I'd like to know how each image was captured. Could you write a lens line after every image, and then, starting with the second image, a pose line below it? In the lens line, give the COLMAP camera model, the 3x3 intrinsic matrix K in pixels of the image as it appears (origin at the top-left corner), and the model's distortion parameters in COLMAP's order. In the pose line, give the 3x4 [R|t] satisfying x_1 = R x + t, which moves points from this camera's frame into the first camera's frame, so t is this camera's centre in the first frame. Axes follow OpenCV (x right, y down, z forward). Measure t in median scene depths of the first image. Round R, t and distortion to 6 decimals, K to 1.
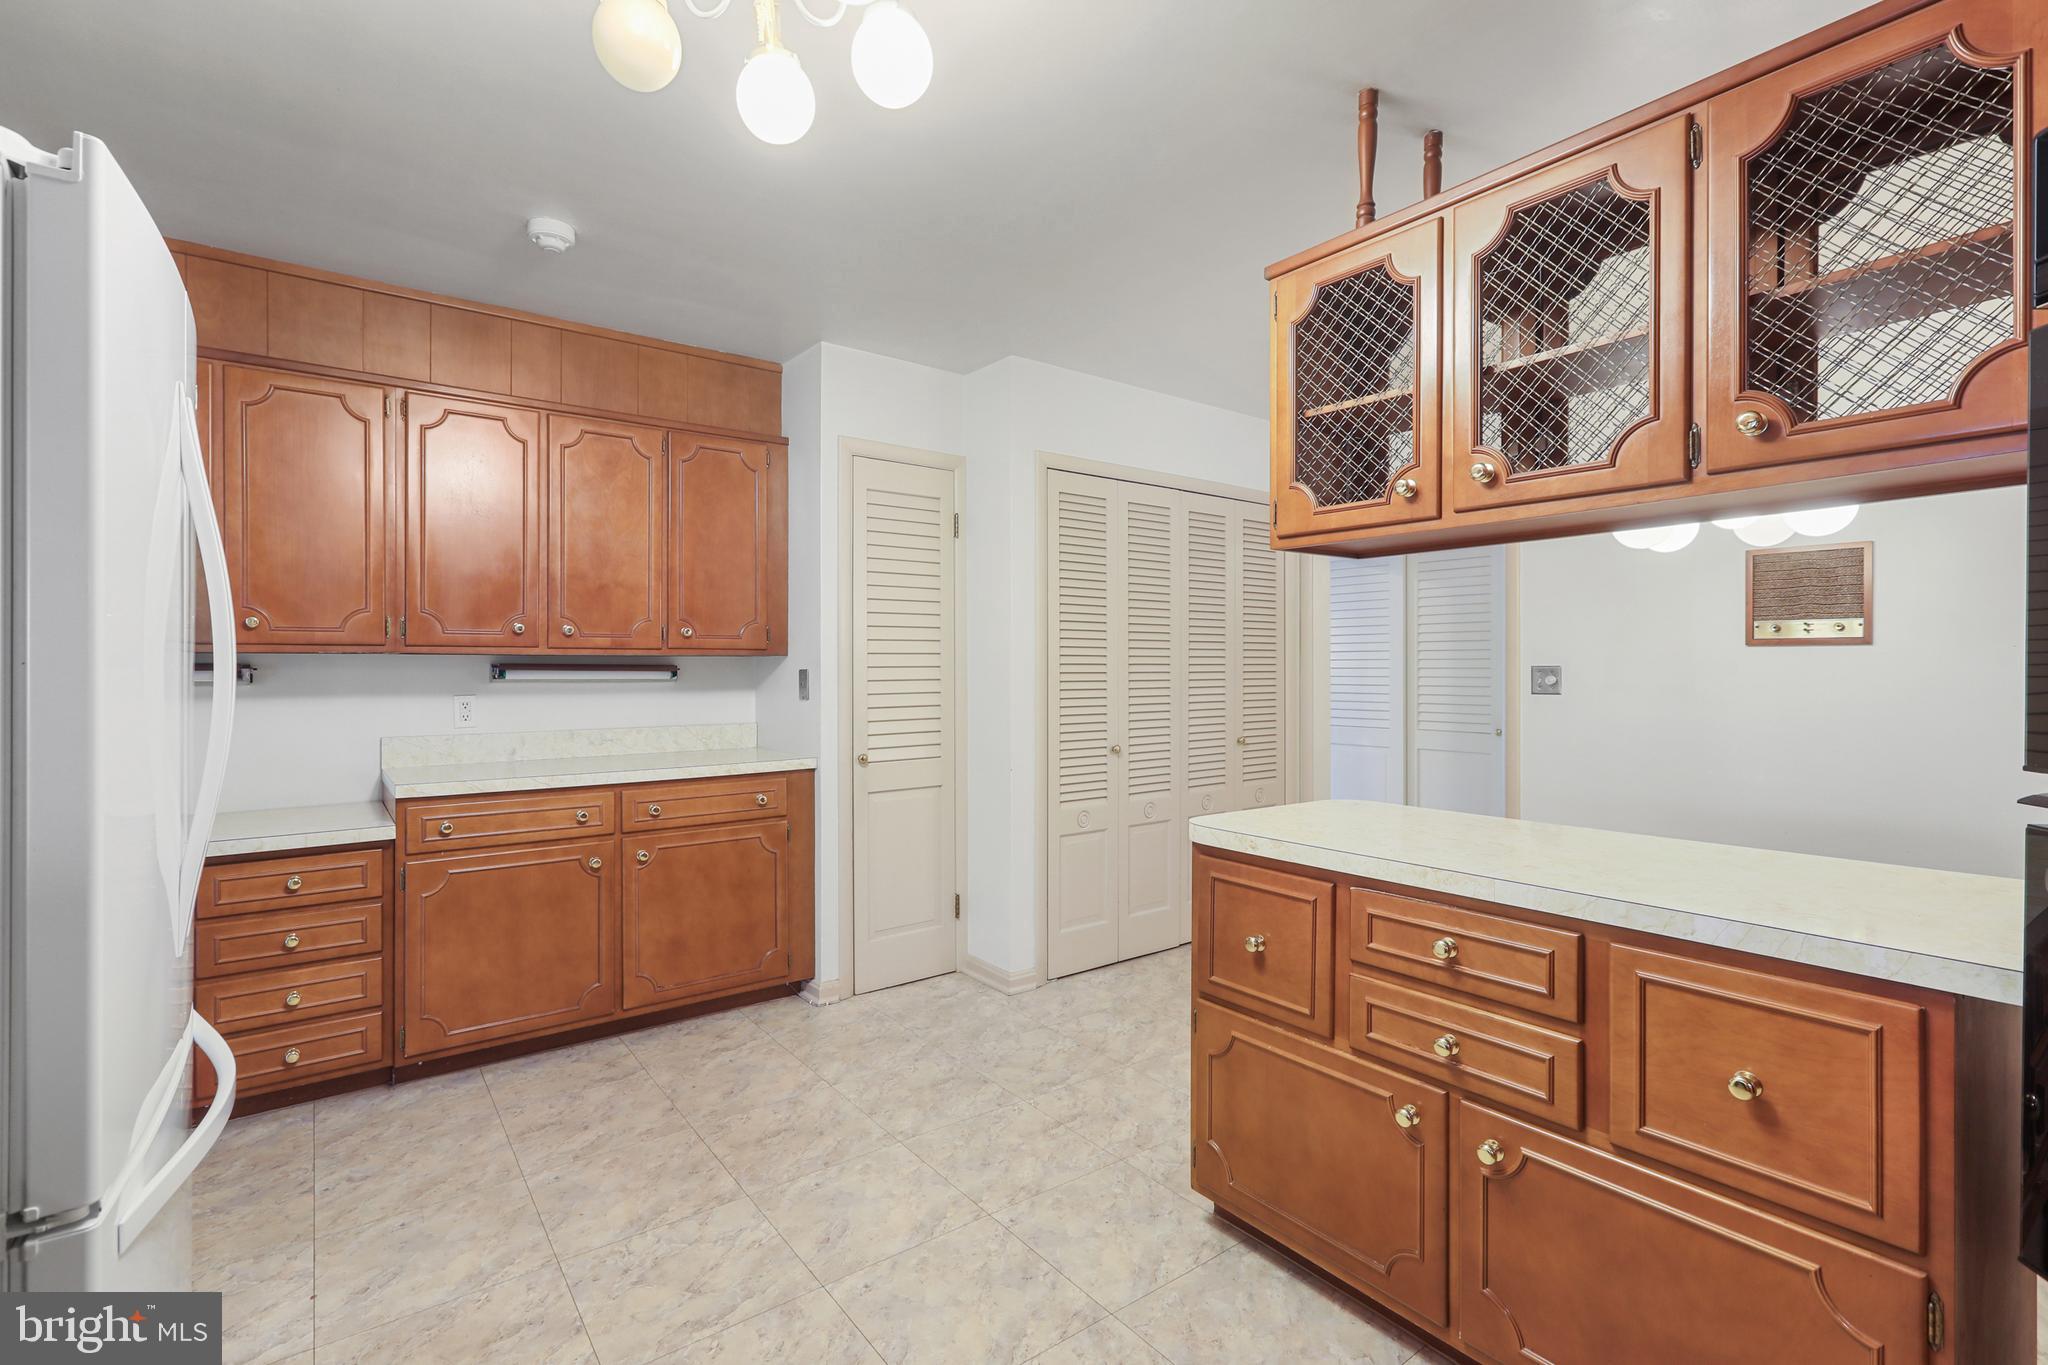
lens RADIAL K [[944.3, 0, 1024.9], [0, 944.3, 678.2], [0, 0, 1]] dist [-0.000491, 0.001057]
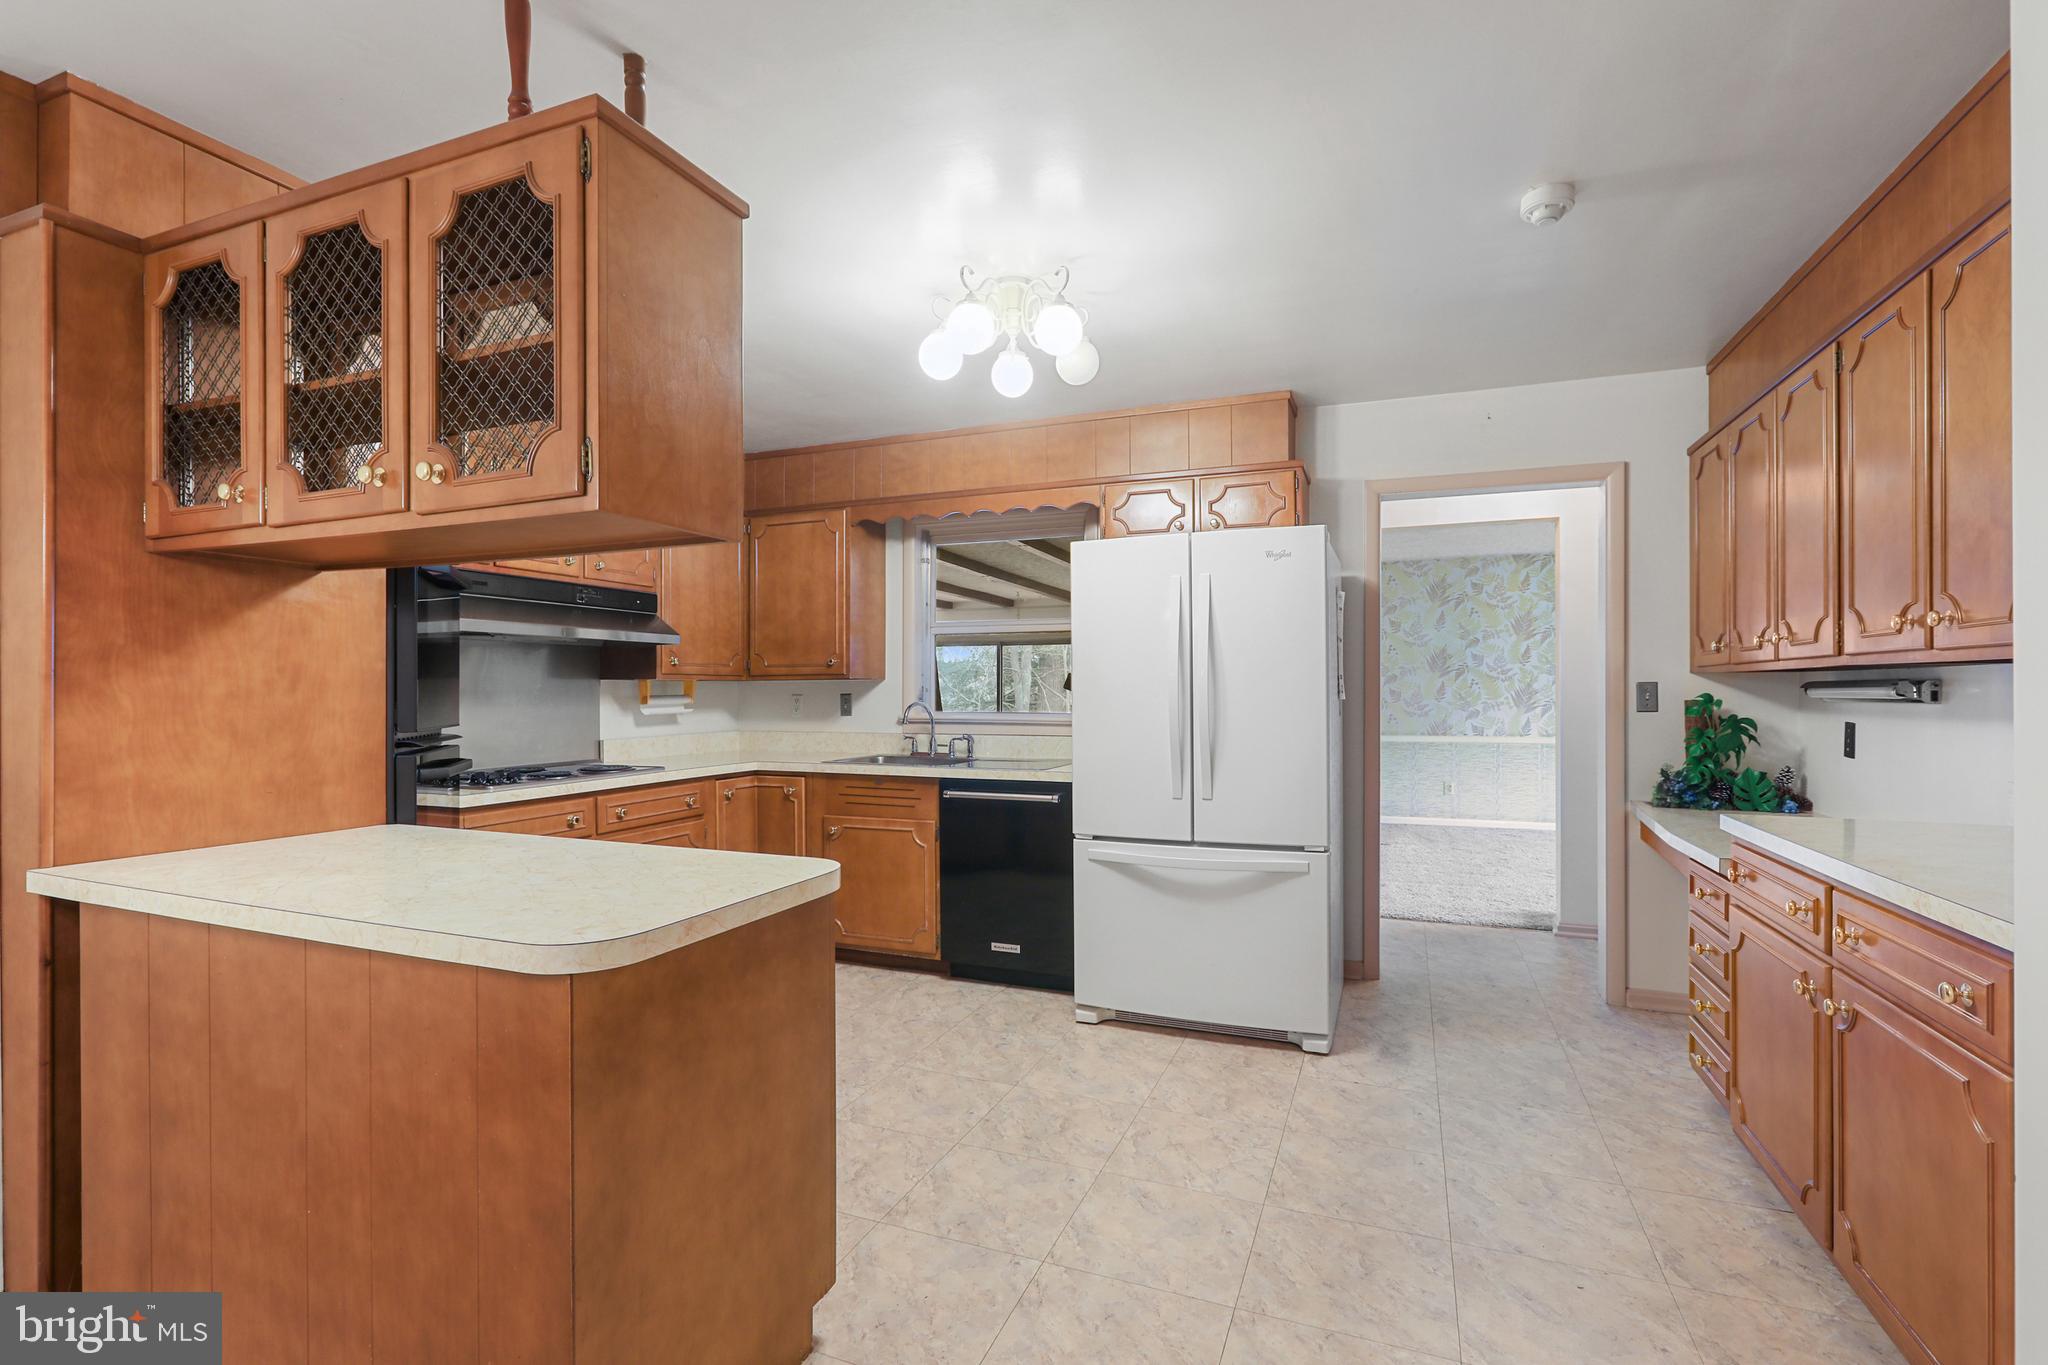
lens RADIAL K [[932.9, 0, 1023.4], [0, 932.9, 690.0], [0, 0, 1]] dist [-0.003150, 0.000672]
pose [[-0.862052, 0.001856, -0.506817, 0.316229], [-0.004054, 0.999936, 0.010556, -0.010866], [0.506804, 0.011154, -0.861989, 1.250577]]
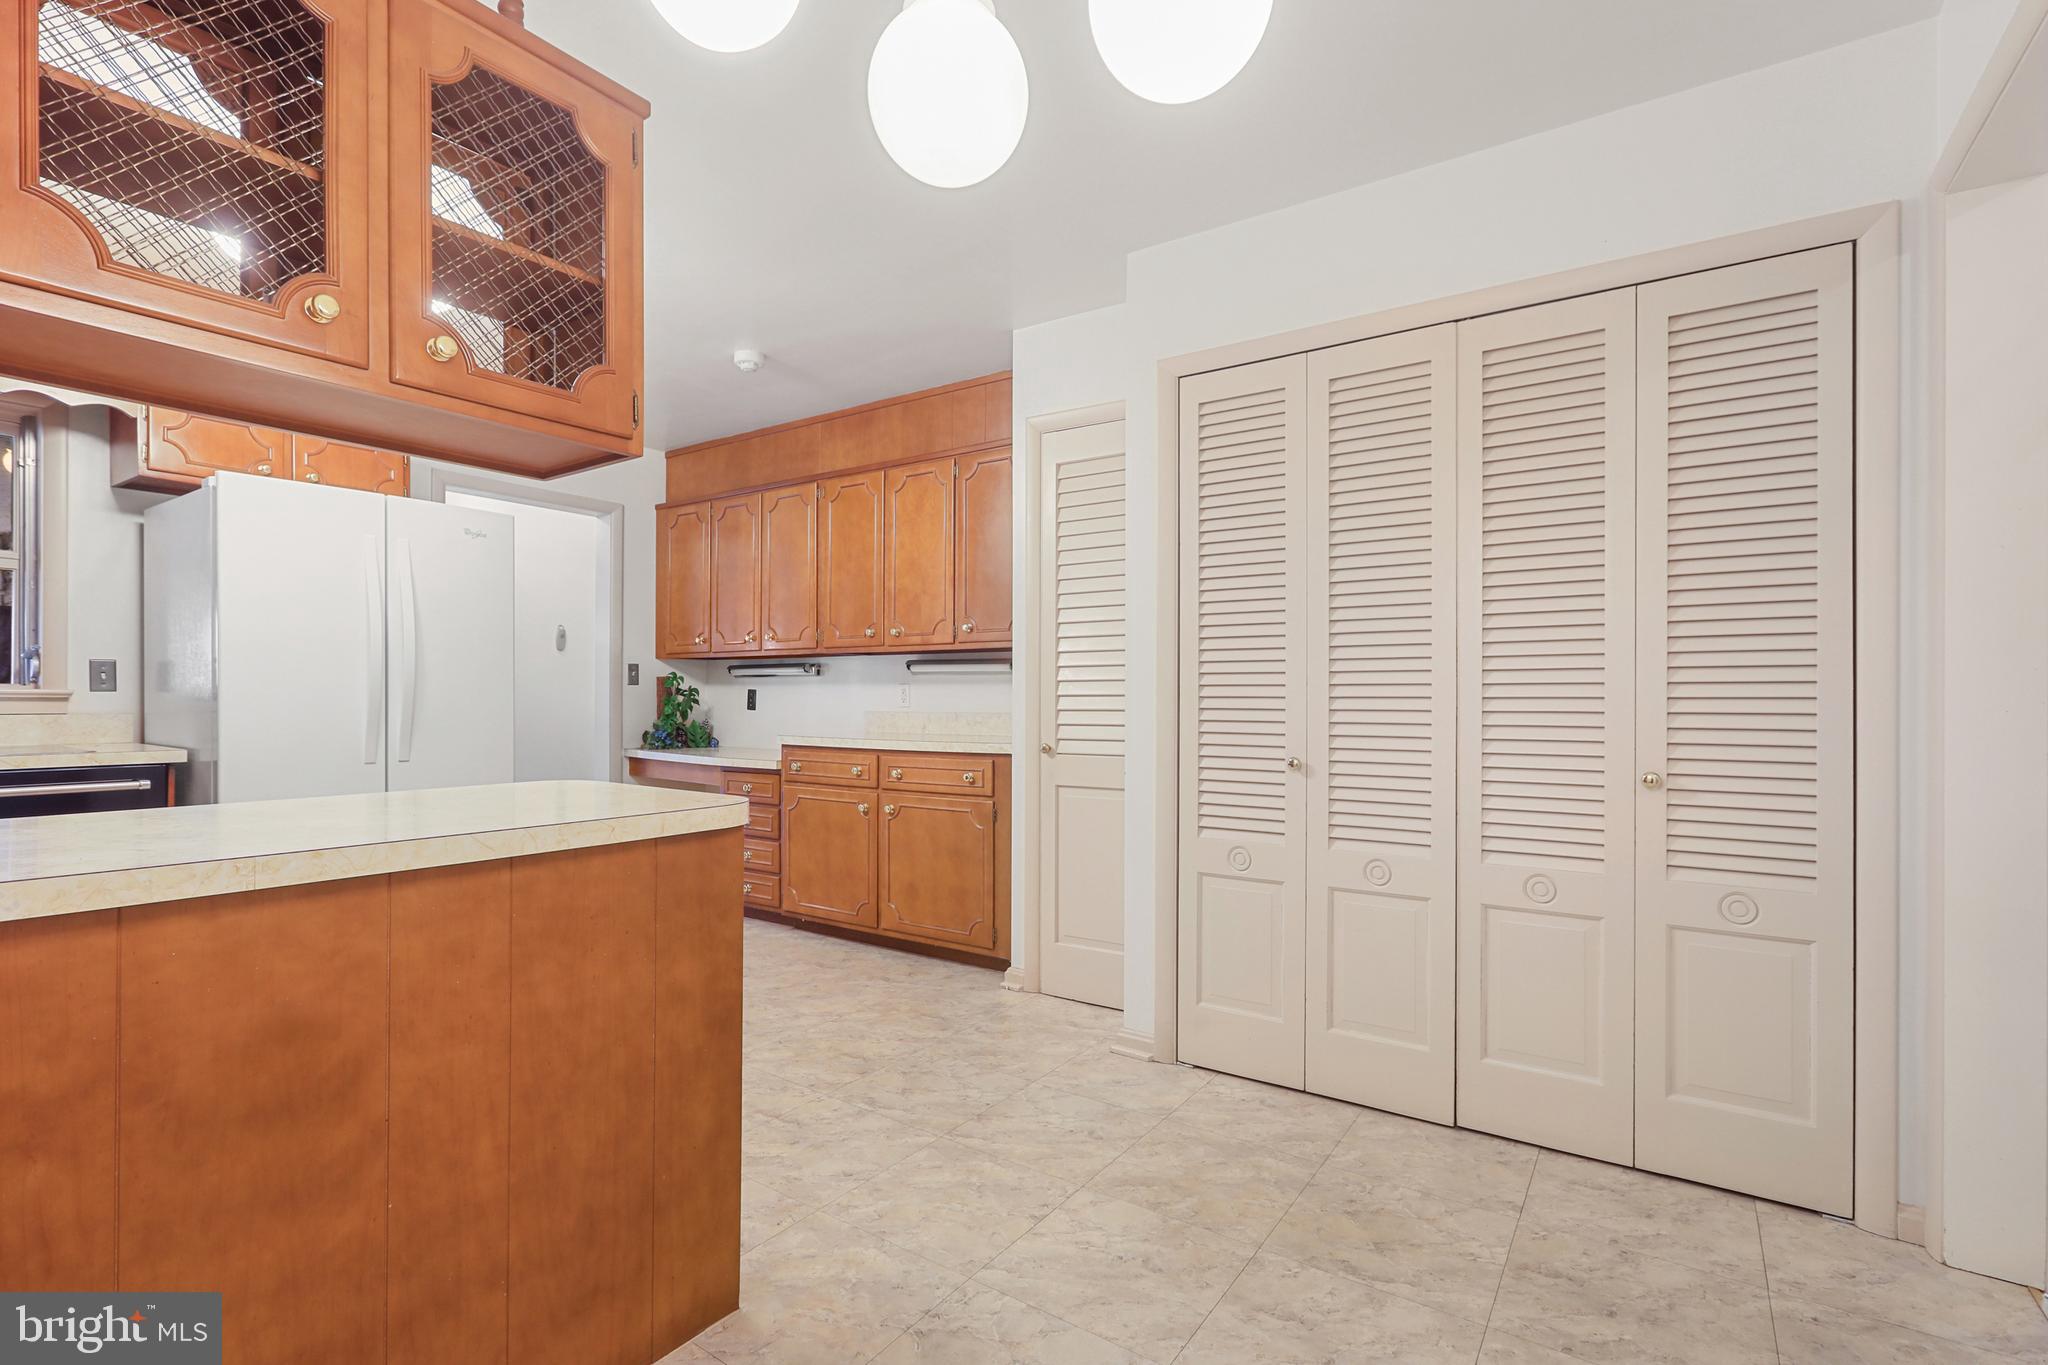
lens RADIAL K [[947.6, 0, 1022.3], [0, 947.6, 699.0], [0, 0, 1]] dist [-0.016582, 0.000283]
pose [[0.309173, 0.001564, -0.951004, 0.849059], [-0.014427, 0.999891, -0.003045, 0.044597], [0.950896, 0.014661, 0.309162, 0.786559]]
